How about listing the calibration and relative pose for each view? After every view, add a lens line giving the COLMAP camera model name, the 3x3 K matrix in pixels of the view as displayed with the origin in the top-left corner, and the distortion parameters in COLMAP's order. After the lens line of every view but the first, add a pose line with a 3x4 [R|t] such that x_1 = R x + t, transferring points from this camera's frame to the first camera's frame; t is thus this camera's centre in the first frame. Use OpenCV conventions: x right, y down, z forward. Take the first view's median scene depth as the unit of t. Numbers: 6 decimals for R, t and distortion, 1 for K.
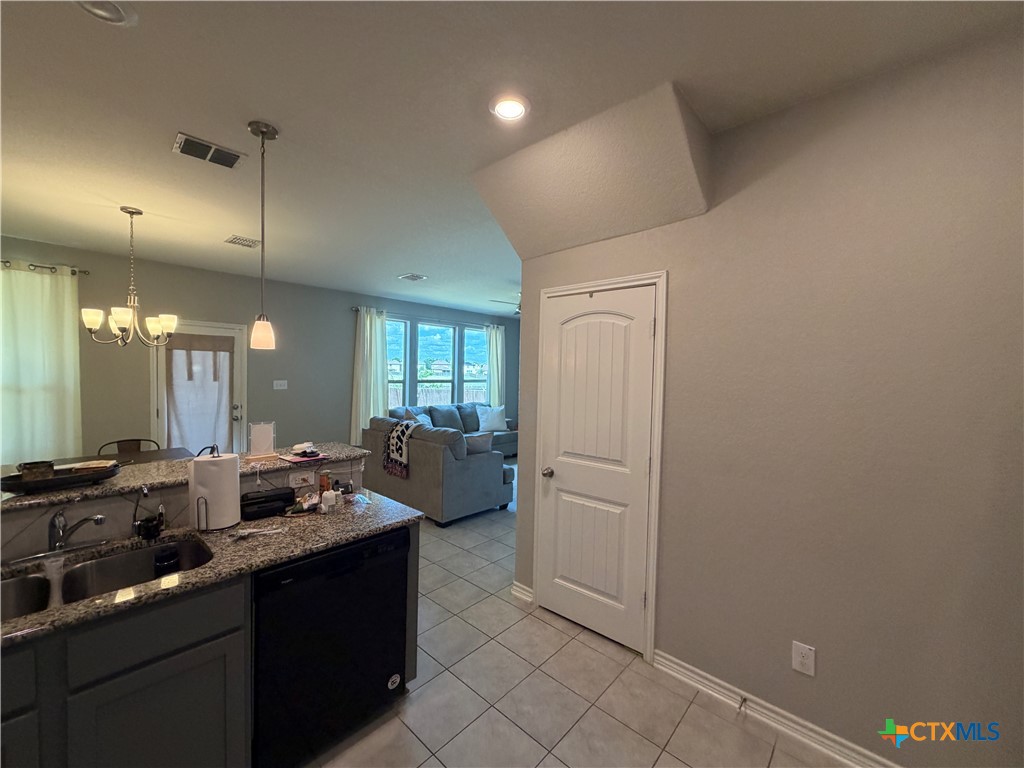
lens RADIAL K [[408.4, 0, 512.0], [0, 408.4, 384.0], [0, 0, 1]] dist [-0.001903, -0.000197]
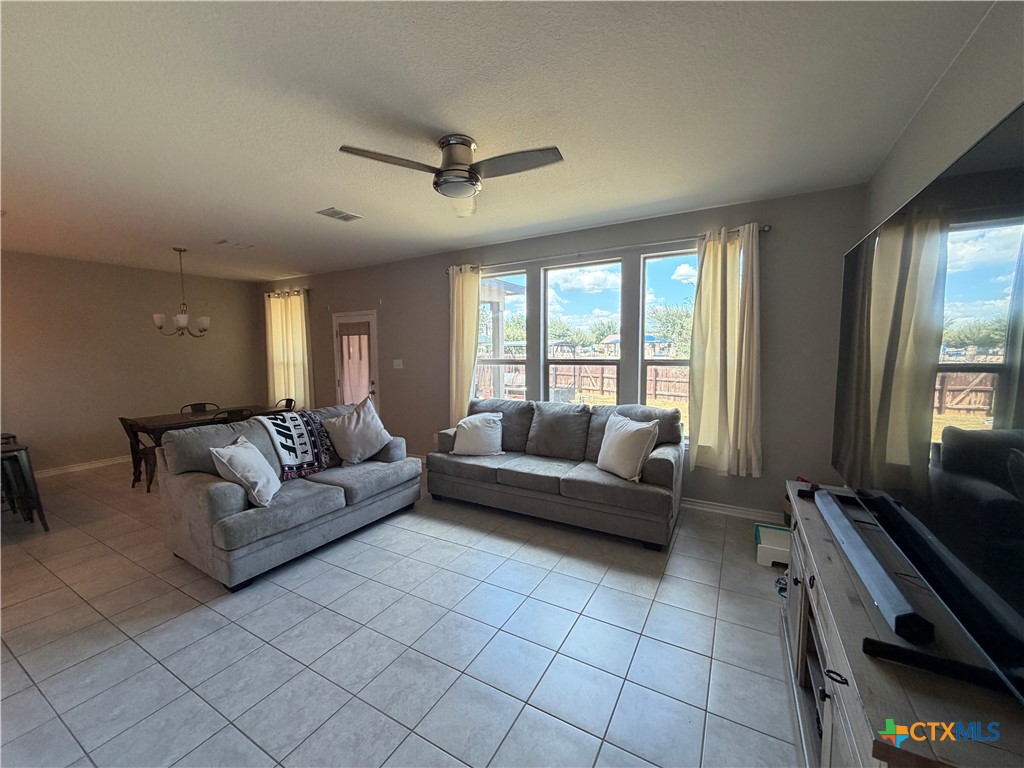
lens RADIAL K [[415.8, 0, 512.0], [0, 415.8, 384.0], [0, 0, 1]] dist [-0.001044, -0.000085]
pose [[0.210204, 0.059835, -0.975825, 0.476192], [-0.014316, 0.998207, 0.058124, -0.012045], [0.977553, 0.001752, 0.210683, 0.997919]]
